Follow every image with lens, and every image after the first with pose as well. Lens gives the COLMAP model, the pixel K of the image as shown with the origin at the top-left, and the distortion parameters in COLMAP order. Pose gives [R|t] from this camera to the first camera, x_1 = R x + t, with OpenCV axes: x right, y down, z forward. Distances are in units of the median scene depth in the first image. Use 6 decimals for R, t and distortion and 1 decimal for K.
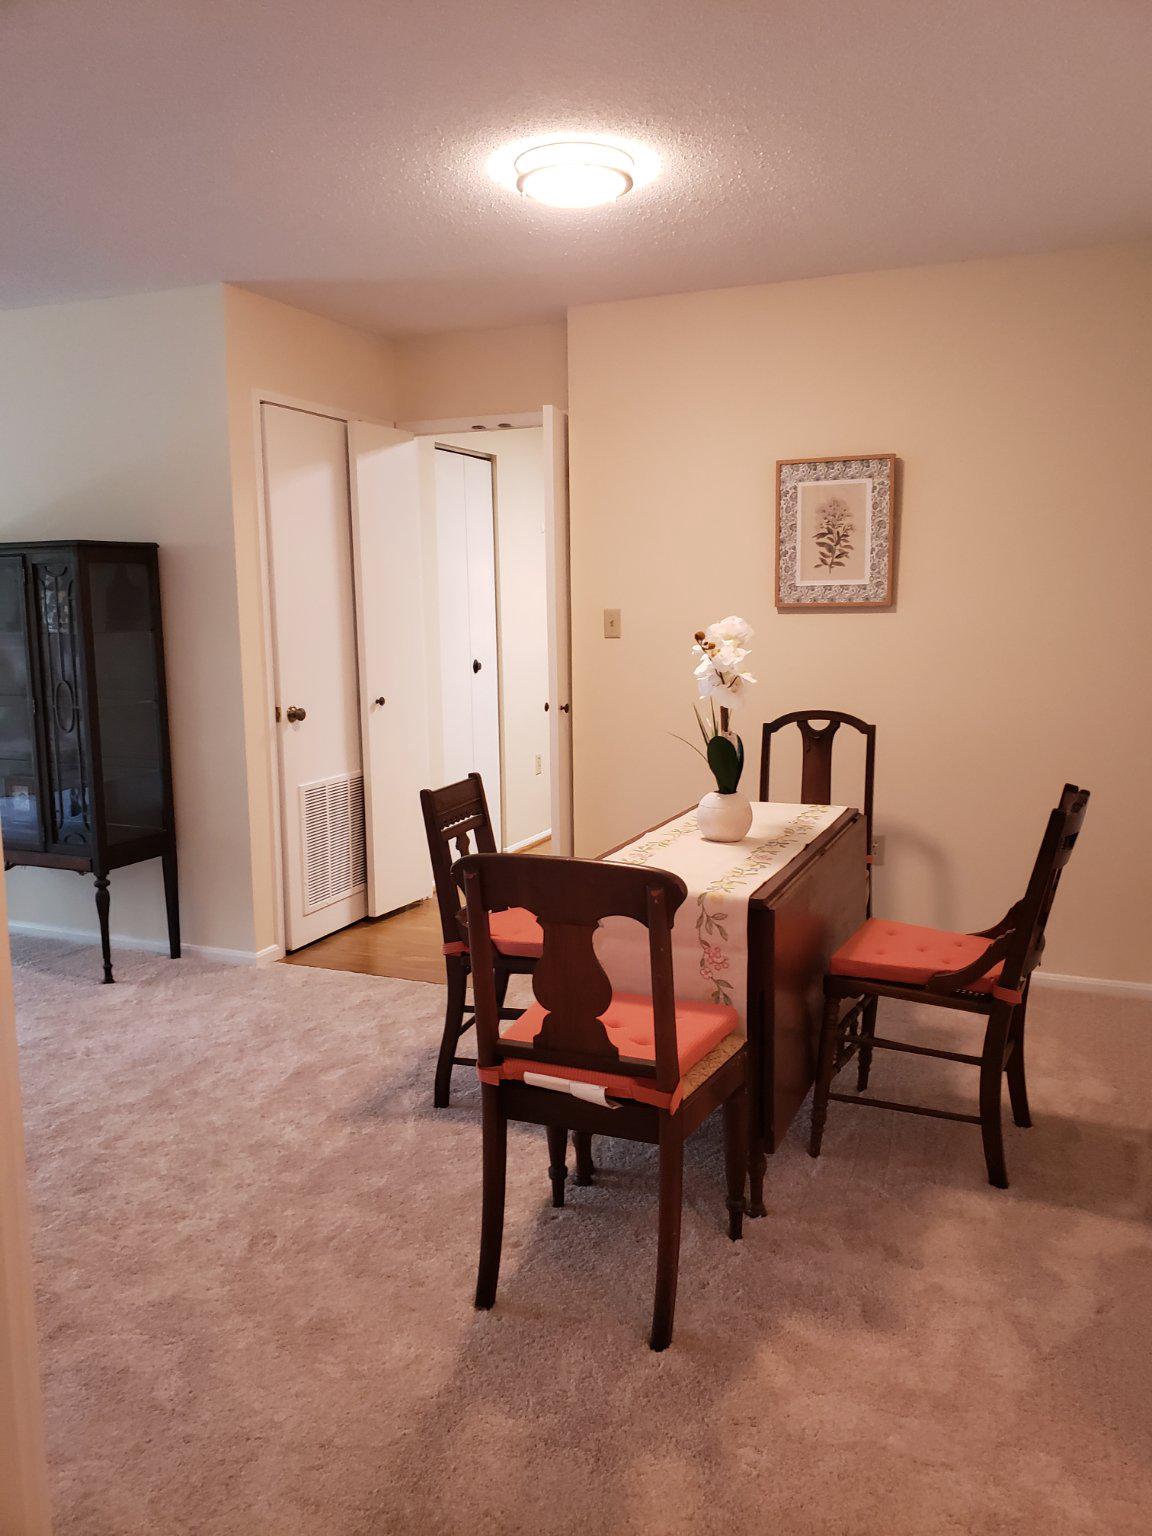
lens RADIAL K [[1190.7, 0, 578.5], [0, 1190.7, 764.7], [0, 0, 1]] dist [0.035933, -0.030519]
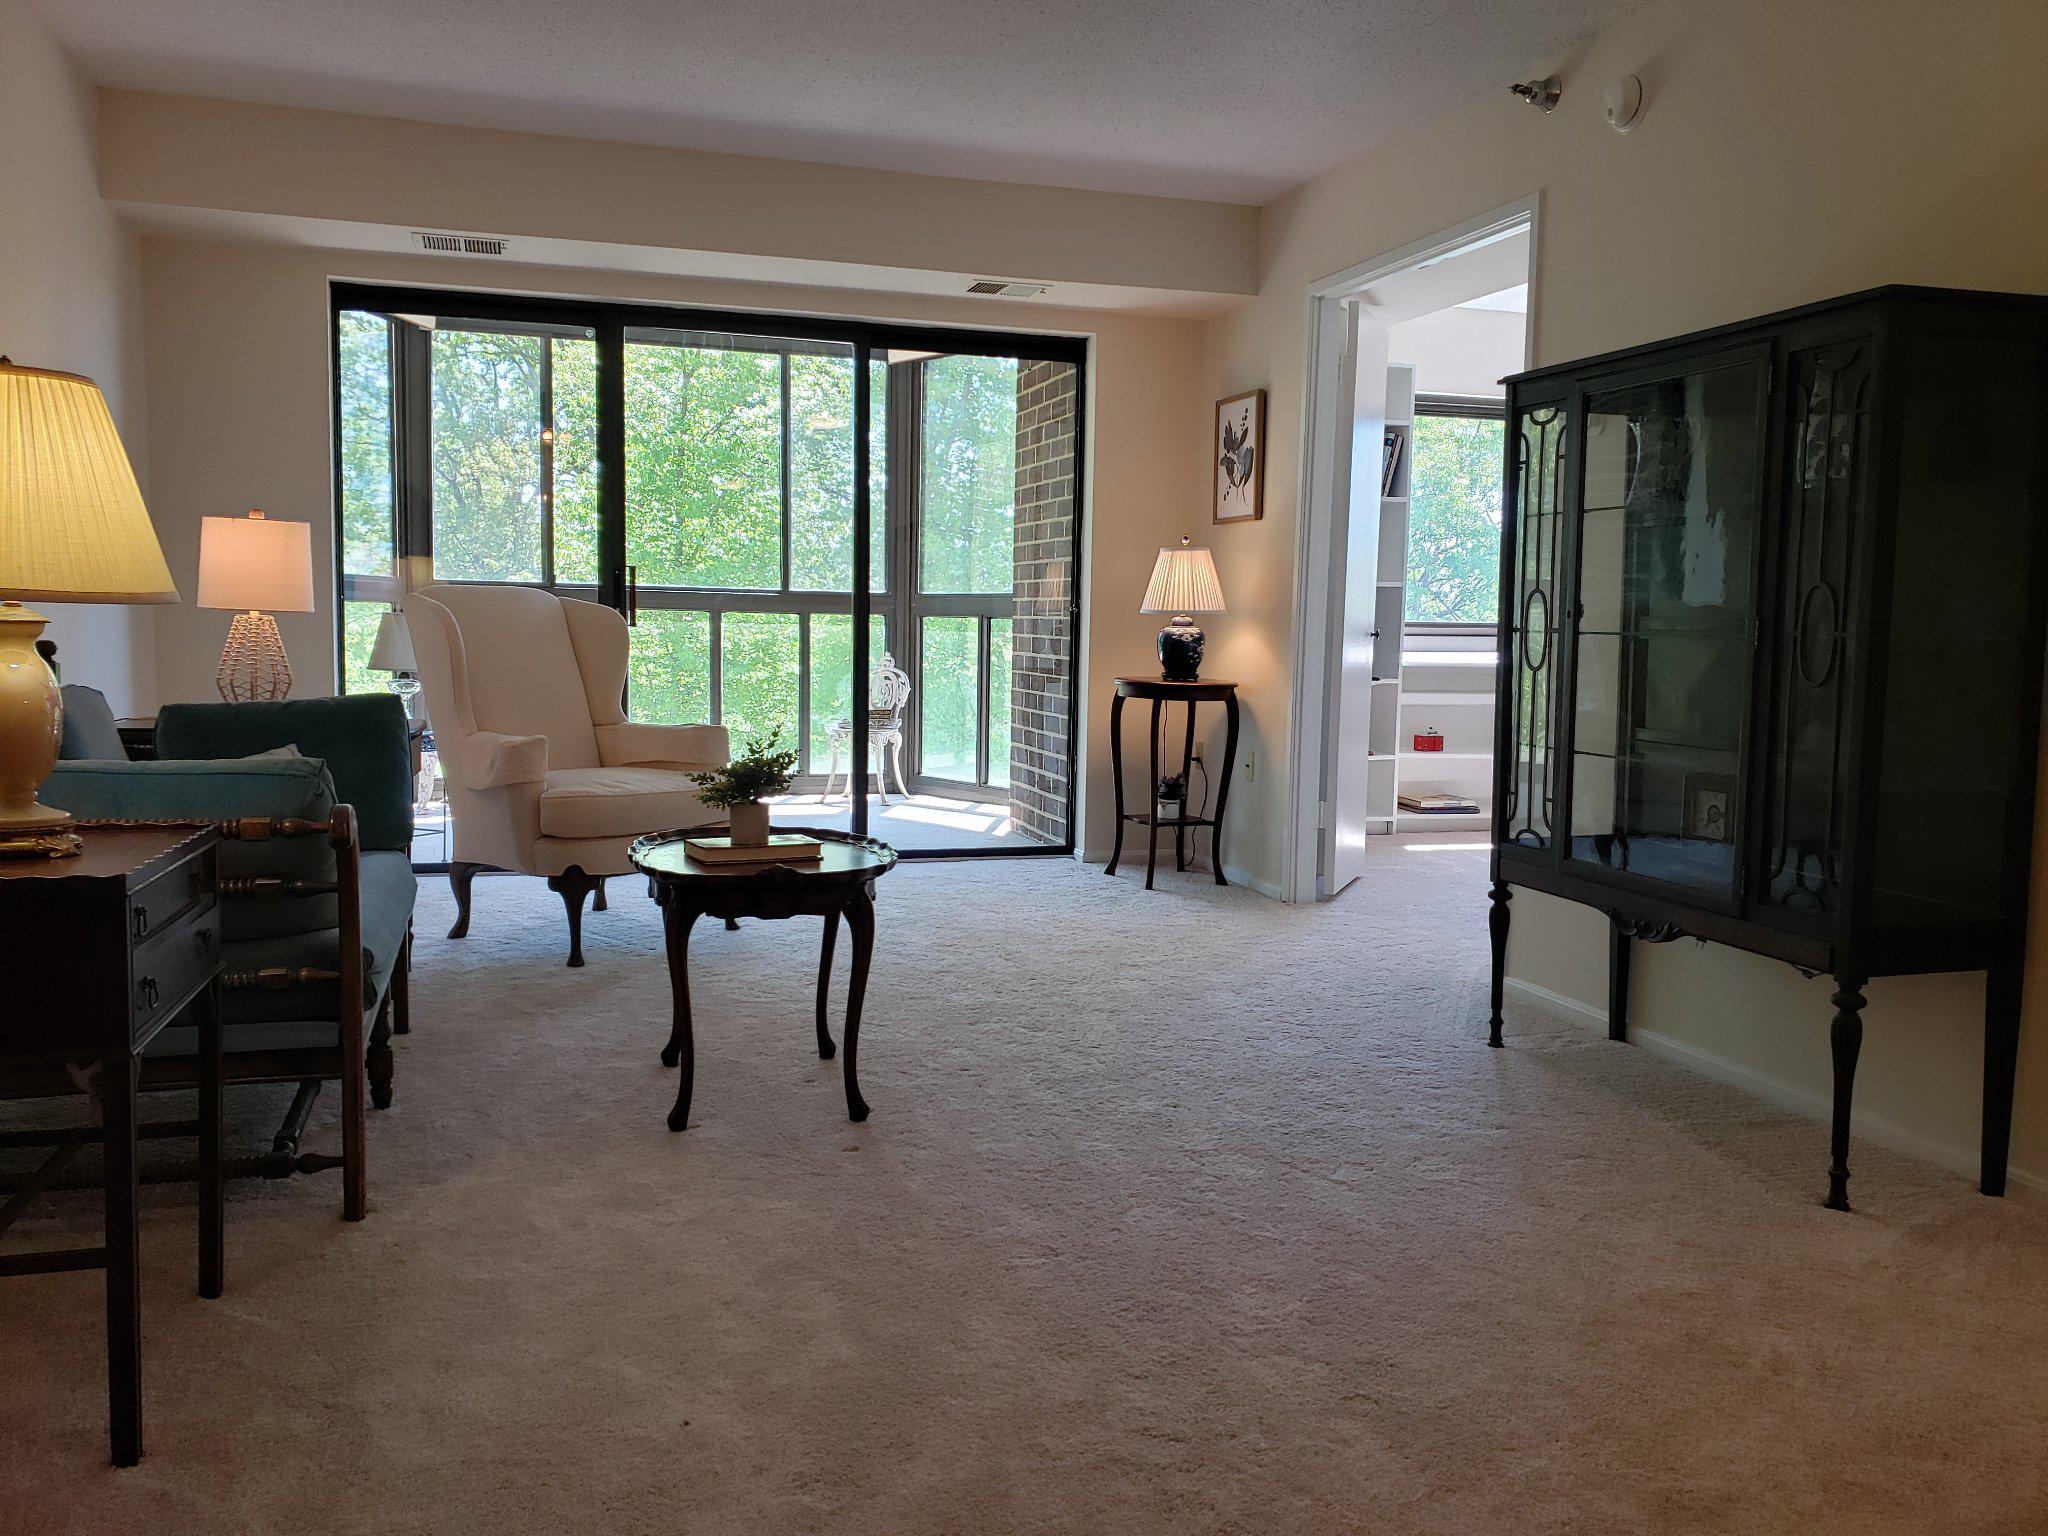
lens RADIAL K [[1587.7, 0, 1012.5], [0, 1587.7, 747.8], [0, 0, 1]] dist [0.035933, -0.030519]
pose [[0.645707, 0.085977, -0.758729, -0.131584], [-0.129196, 0.991616, 0.002416, 0.039183], [0.752576, 0.096465, 0.651401, 0.307870]]
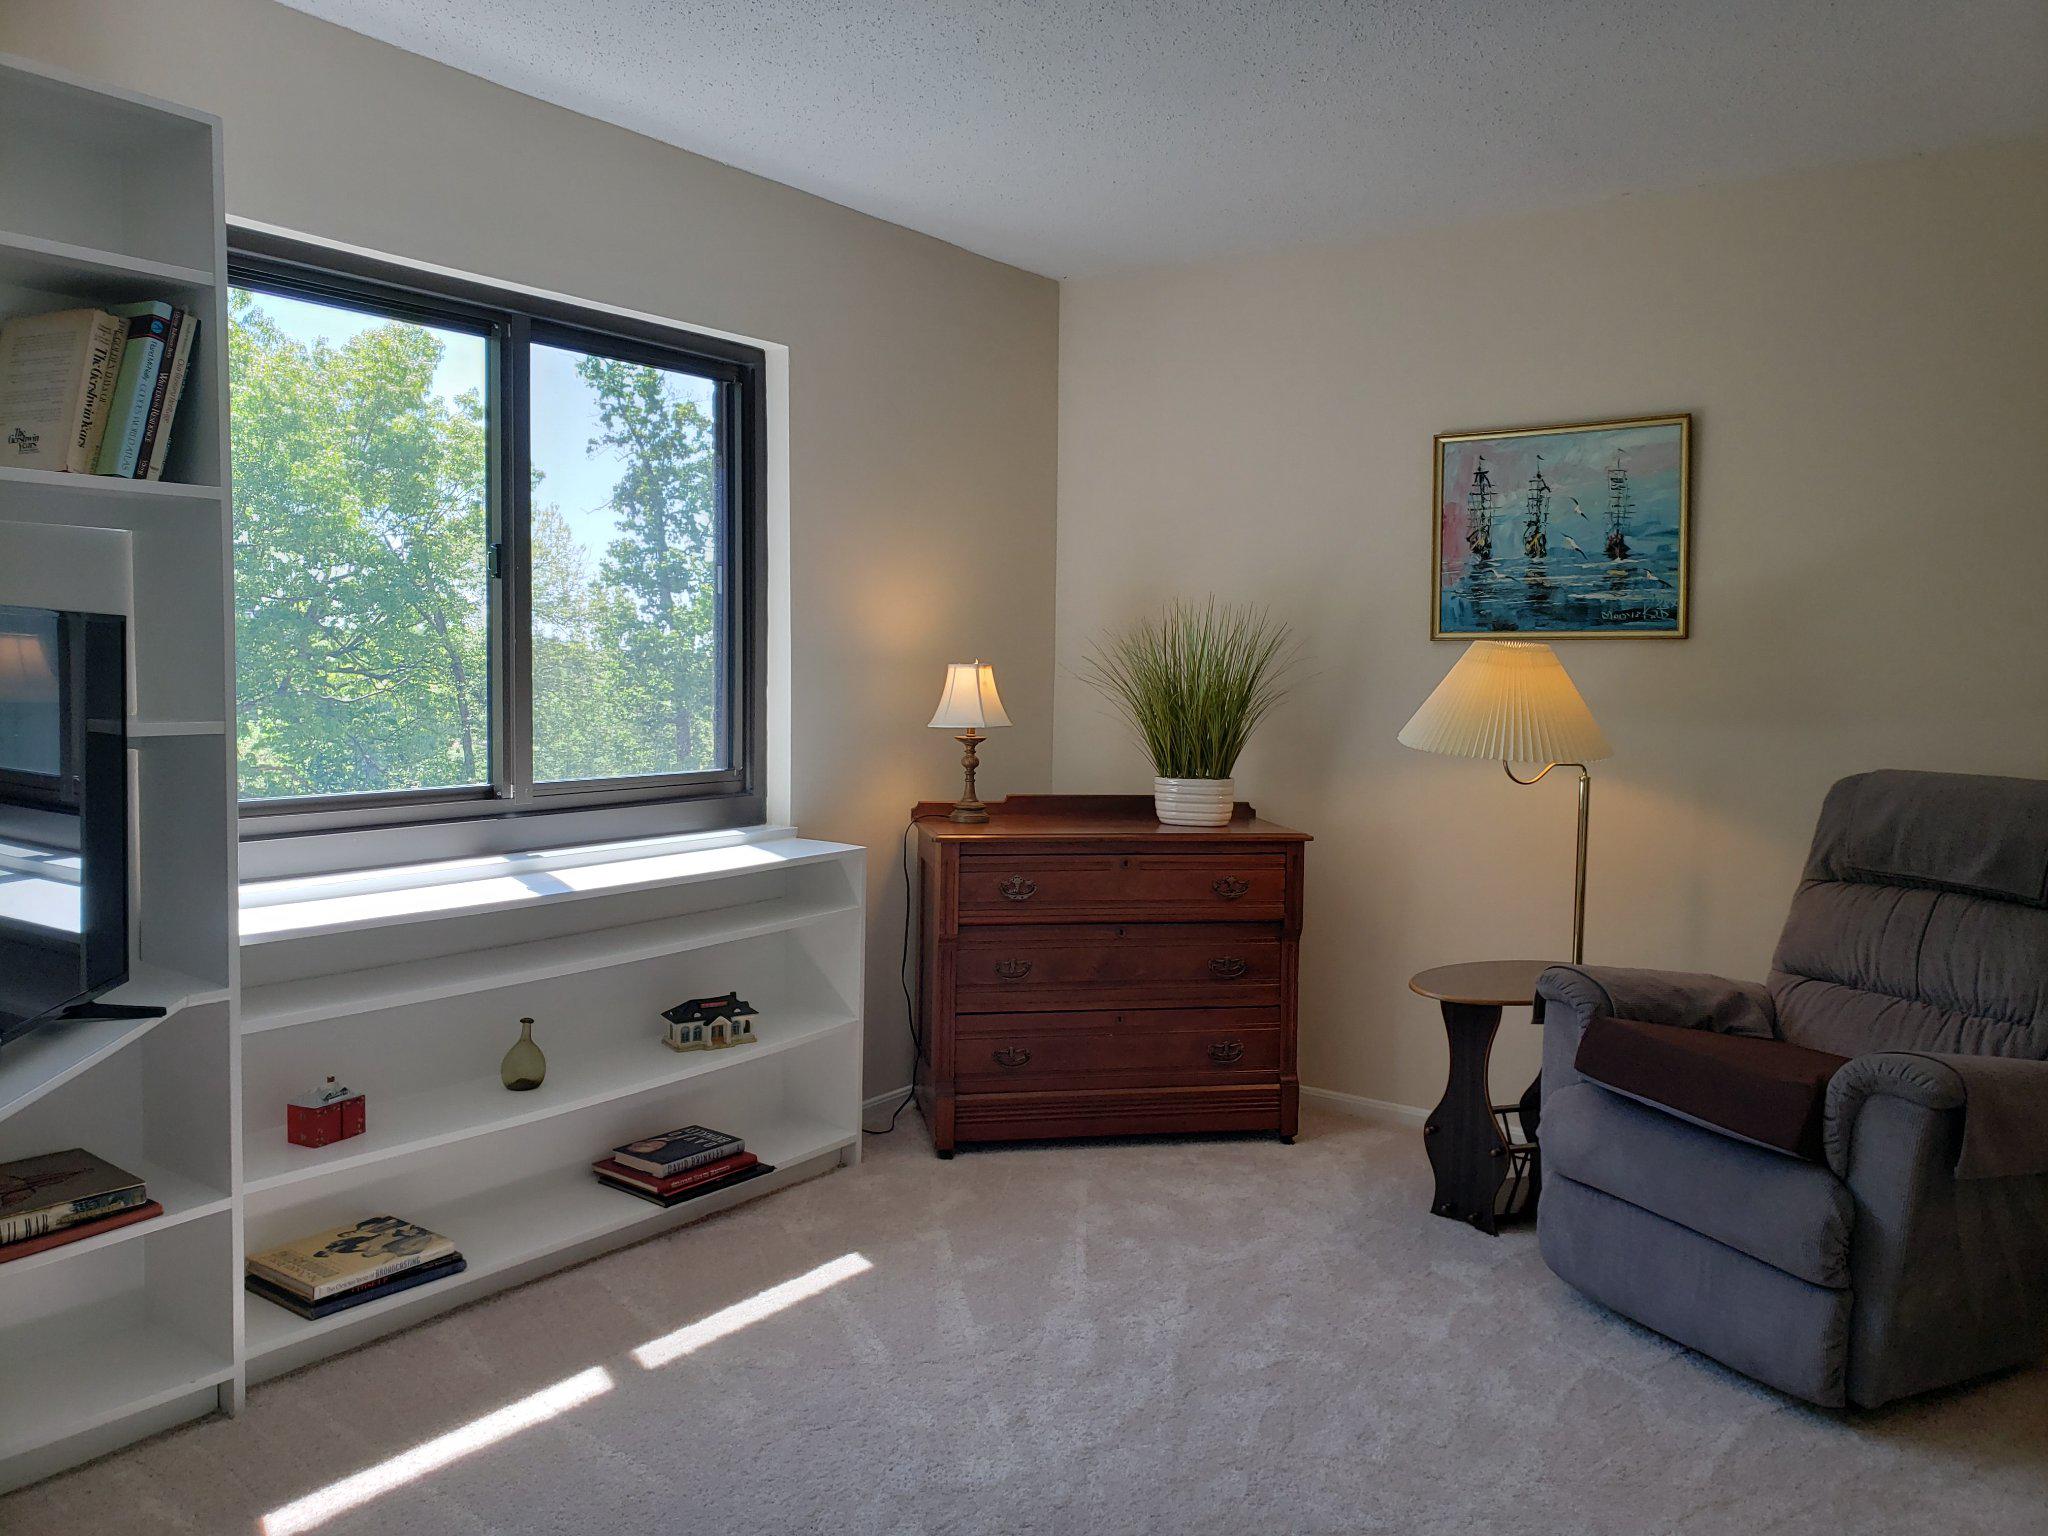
lens RADIAL K [[1587.7, 0, 1028.5], [0, 1587.7, 778.1], [0, 0, 1]] dist [0.035933, -0.030519]
pose [[0.980126, 0.035818, -0.195116, -0.726458], [-0.047975, 0.997167, -0.057942, -0.135418], [0.192487, 0.066151, 0.979067, 1.149690]]
